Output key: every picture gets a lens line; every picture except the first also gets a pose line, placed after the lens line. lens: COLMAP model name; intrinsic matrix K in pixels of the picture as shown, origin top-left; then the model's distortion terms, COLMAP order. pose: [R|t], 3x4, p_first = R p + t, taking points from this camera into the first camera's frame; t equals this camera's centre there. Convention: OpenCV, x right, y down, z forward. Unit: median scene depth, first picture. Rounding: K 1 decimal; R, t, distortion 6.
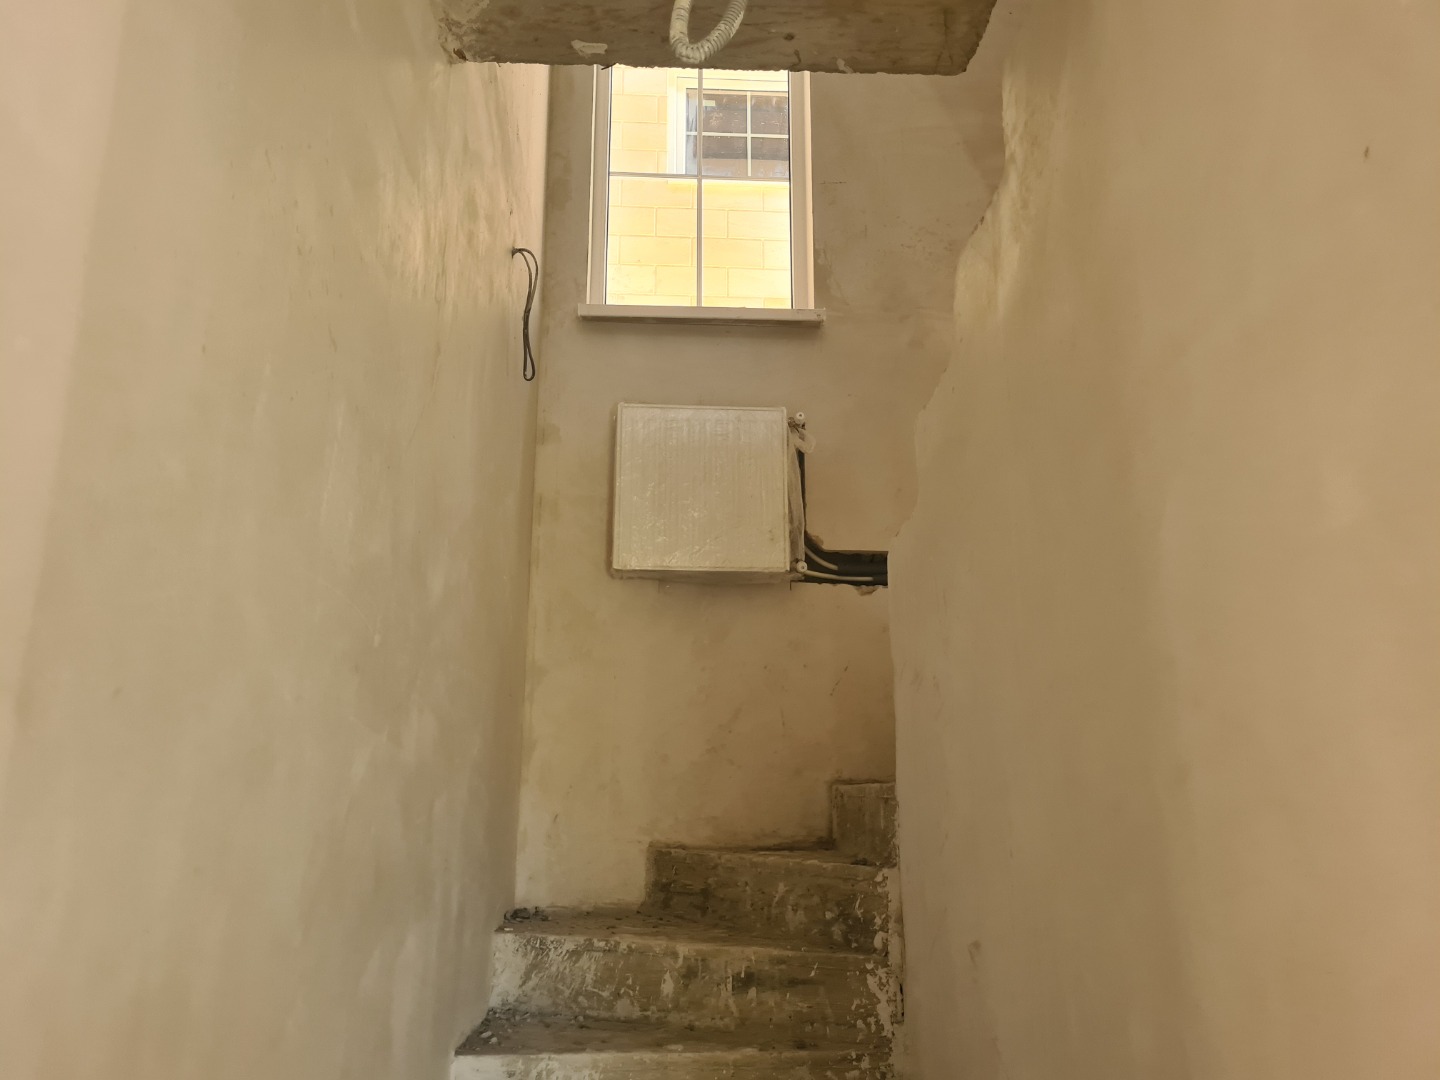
lens RADIAL K [[1074.7, 0, 719.7], [0, 1074.7, 540.6], [0, 0, 1]] dist [0.046916, -0.001525]
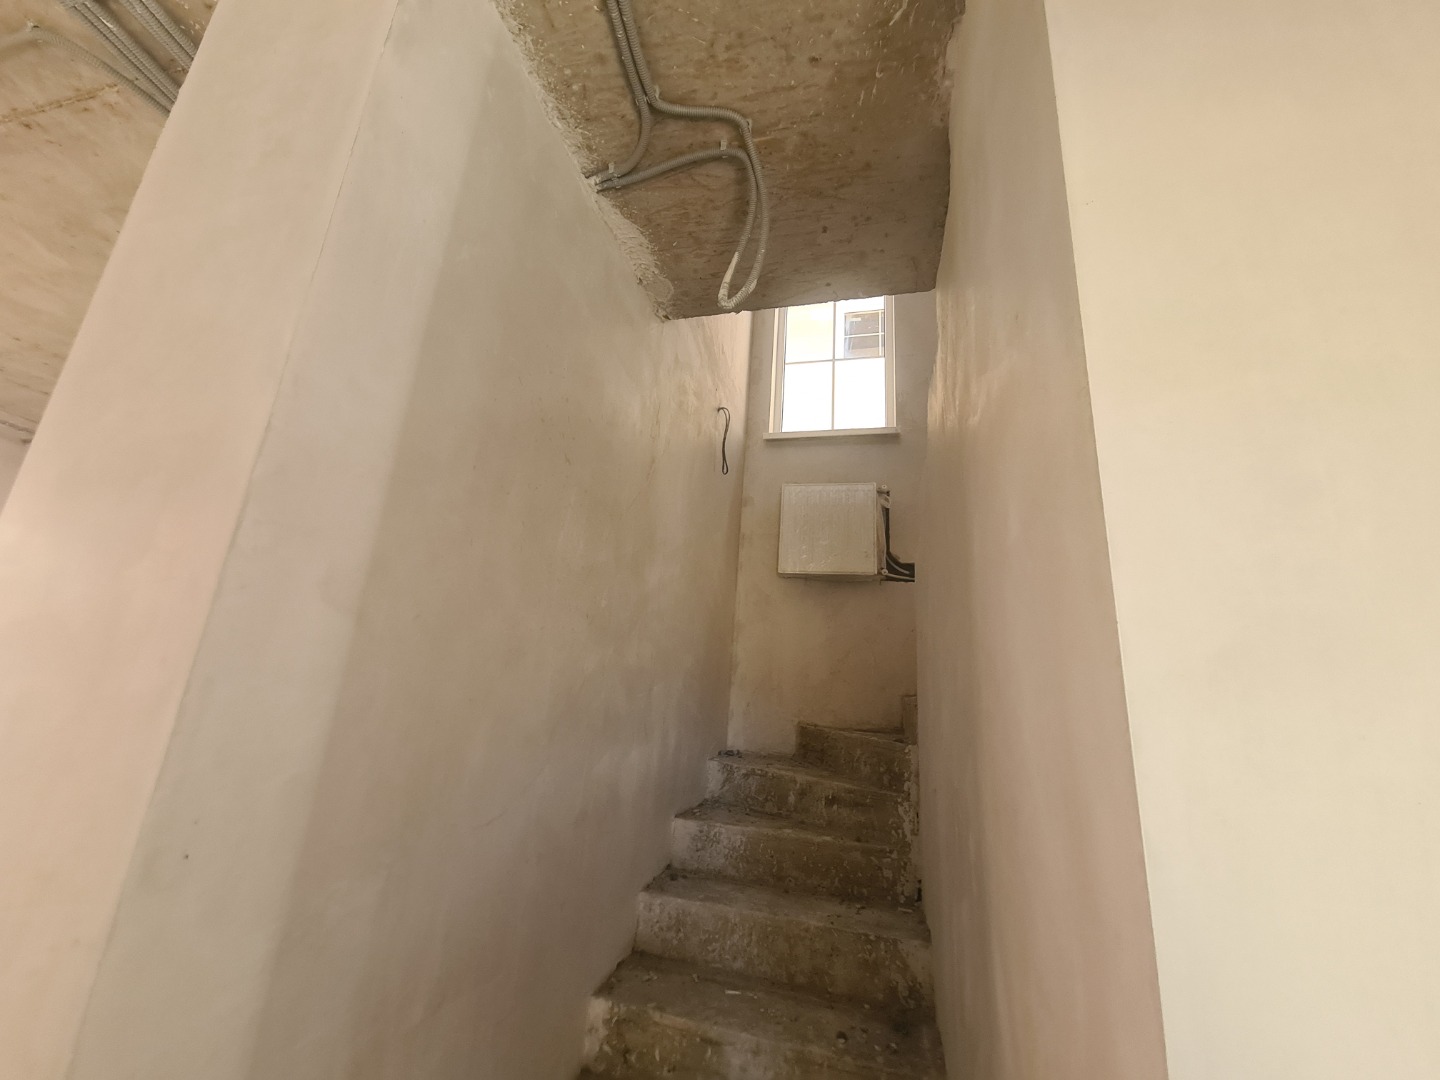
lens RADIAL K [[584.3, 0, 719.1], [0, 584.3, 539.7], [0, 0, 1]] dist [0.001180, -0.002704]
pose [[0.949794, -0.011460, -0.312666, 0.141355], [0.000406, 0.999373, -0.035395, 0.006520], [0.312876, 0.033491, 0.949203, 0.003430]]
